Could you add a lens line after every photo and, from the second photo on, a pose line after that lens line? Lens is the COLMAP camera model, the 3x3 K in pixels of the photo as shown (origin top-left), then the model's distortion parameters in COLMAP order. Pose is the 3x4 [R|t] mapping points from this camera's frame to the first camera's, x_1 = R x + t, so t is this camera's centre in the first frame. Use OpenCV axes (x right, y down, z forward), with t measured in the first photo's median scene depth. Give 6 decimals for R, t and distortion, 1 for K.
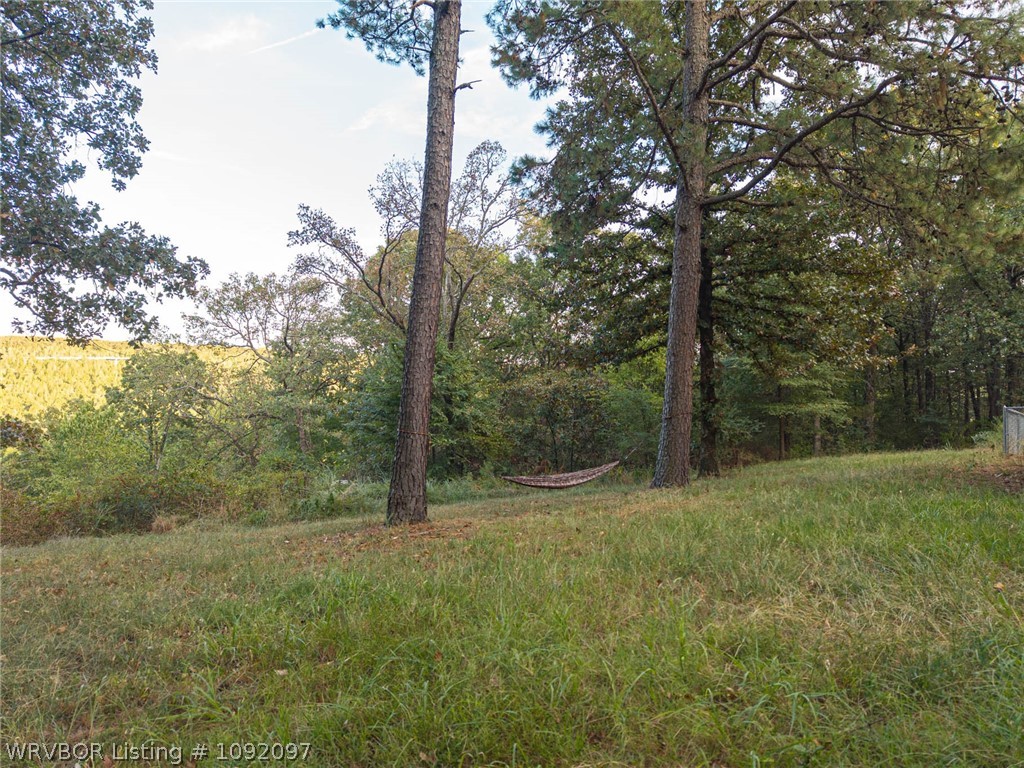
lens RADIAL K [[686.0, 0, 512.0], [0, 686.0, 384.0], [0, 0, 1]] dist [0.012080, -0.008714]
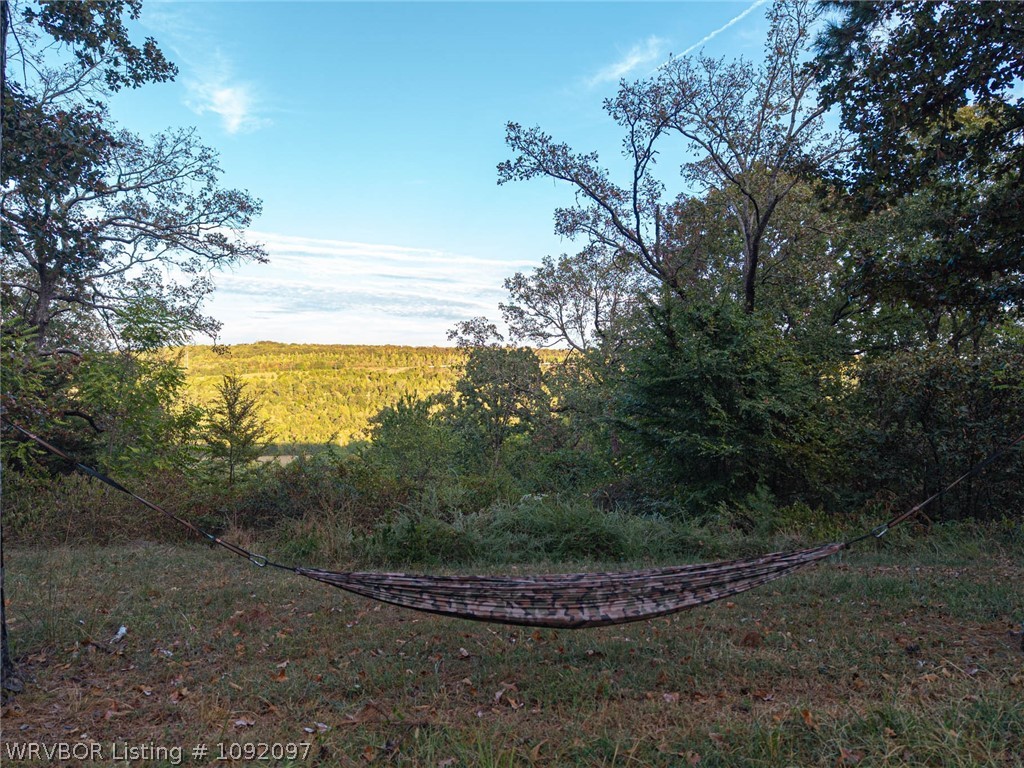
lens RADIAL K [[686.0, 0, 512.0], [0, 686.0, 384.0], [0, 0, 1]] dist [0.012080, -0.008714]
pose [[0.840221, -0.005370, -0.542218, 0.085319], [0.003088, 0.999982, -0.005118, 0.022680], [0.542236, 0.002626, 0.840222, 0.311189]]
